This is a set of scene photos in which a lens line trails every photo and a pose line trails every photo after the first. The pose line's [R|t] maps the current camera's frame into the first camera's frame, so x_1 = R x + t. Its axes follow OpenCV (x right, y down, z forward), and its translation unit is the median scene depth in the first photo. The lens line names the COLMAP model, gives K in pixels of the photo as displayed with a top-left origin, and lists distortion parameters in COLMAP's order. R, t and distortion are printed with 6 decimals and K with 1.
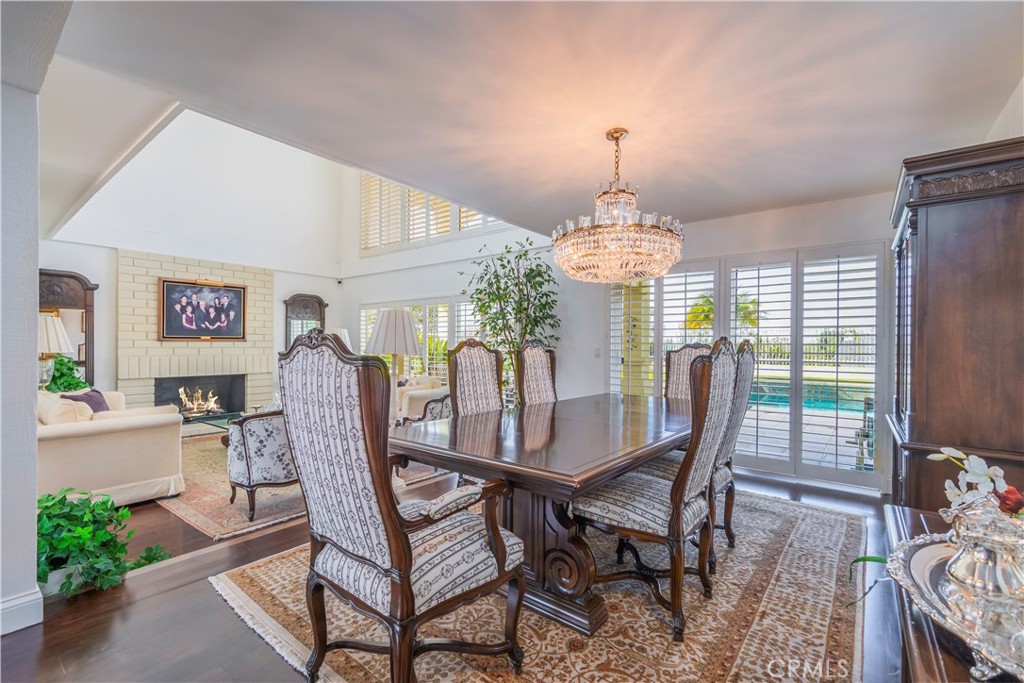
lens RADIAL K [[428.1, 0, 510.0], [0, 428.1, 350.6], [0, 0, 1]] dist [0.002172, 0.000113]
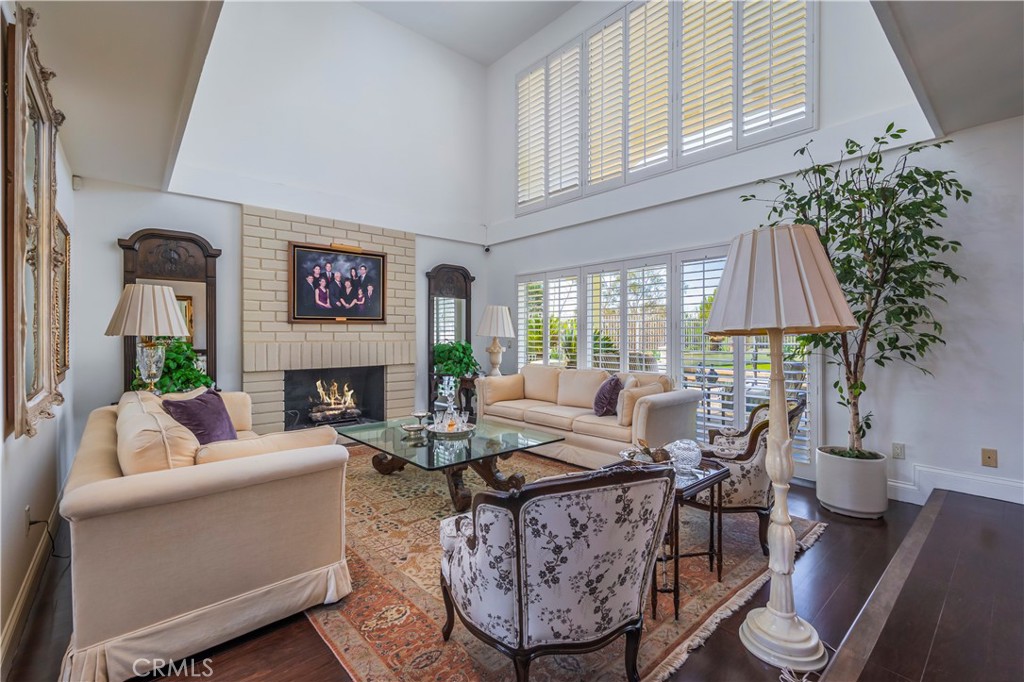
lens RADIAL K [[428.1, 0, 518.3], [0, 428.1, 339.2], [0, 0, 1]] dist [0.002172, 0.000113]
pose [[0.984874, -0.005622, -0.173182, -0.271079], [0.005488, 0.999984, -0.001254, 0.010439], [0.173186, 0.000285, 0.984889, 0.301685]]
